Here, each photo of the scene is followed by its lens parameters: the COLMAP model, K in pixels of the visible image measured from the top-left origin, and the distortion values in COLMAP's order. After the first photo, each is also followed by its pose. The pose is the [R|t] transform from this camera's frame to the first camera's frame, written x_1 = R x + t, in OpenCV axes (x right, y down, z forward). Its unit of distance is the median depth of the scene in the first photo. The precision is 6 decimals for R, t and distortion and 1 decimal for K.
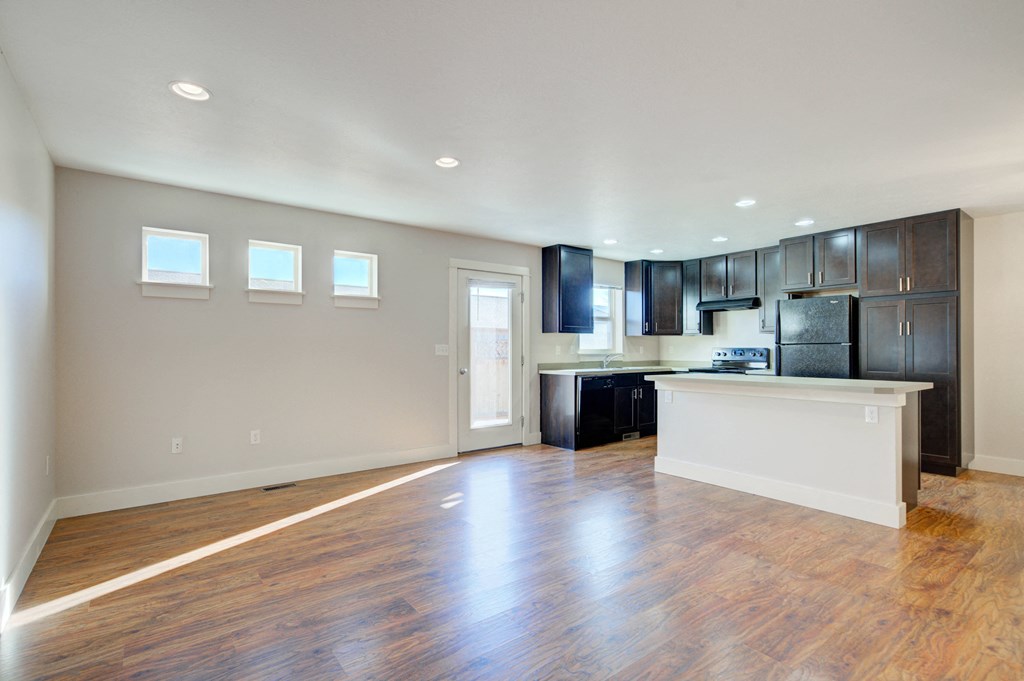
lens RADIAL K [[481.5, 0, 512.0], [0, 481.5, 340.5], [0, 0, 1]] dist [-0.019003, -0.000209]
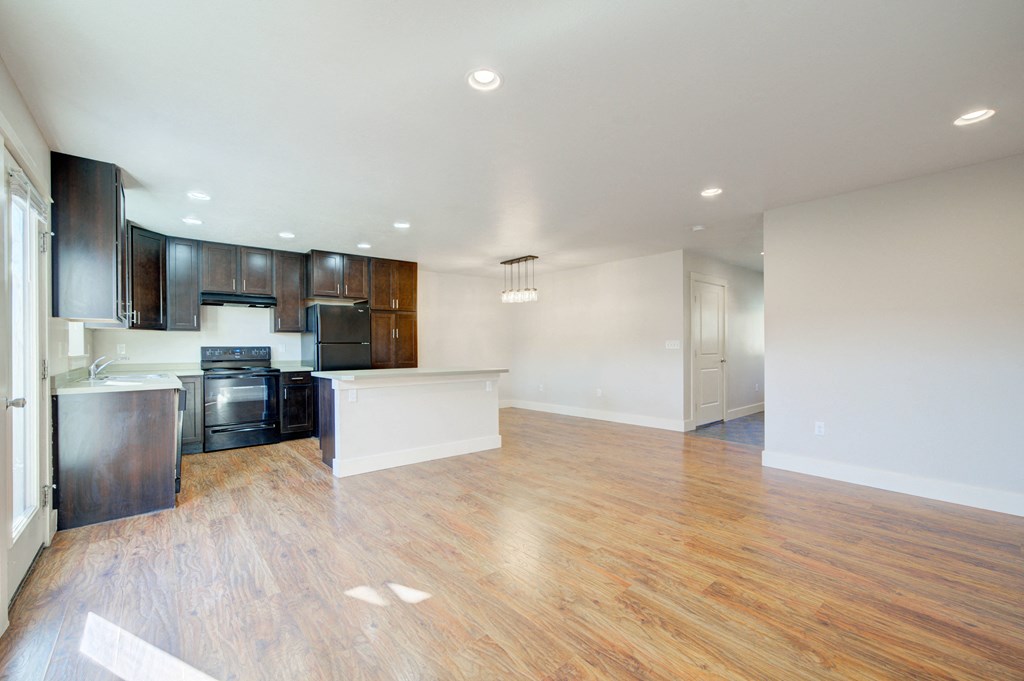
lens RADIAL K [[426.6, 0, 512.0], [0, 426.6, 340.5], [0, 0, 1]] dist [-0.001058, 0.000167]
pose [[-0.041023, 0.016741, 0.999018, -0.540522], [-0.011448, 0.999786, -0.017224, 0.016079], [-0.999093, -0.012144, -0.040823, 0.700586]]
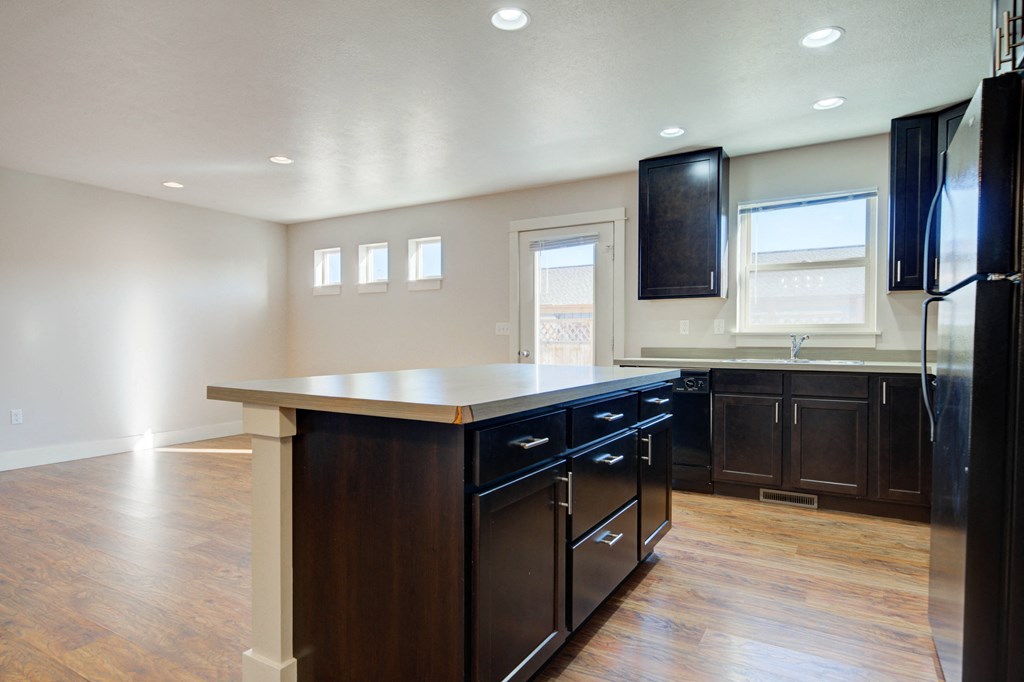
lens RADIAL K [[580.0, 0, 512.0], [0, 580.0, 341.0], [0, 0, 1]] dist [0.061652, 0.000143]
pose [[0.364362, 0.003454, -0.931251, 0.967721], [0.016334, 0.999816, 0.010099, 0.036076], [0.931114, -0.018891, 0.364239, 0.705351]]
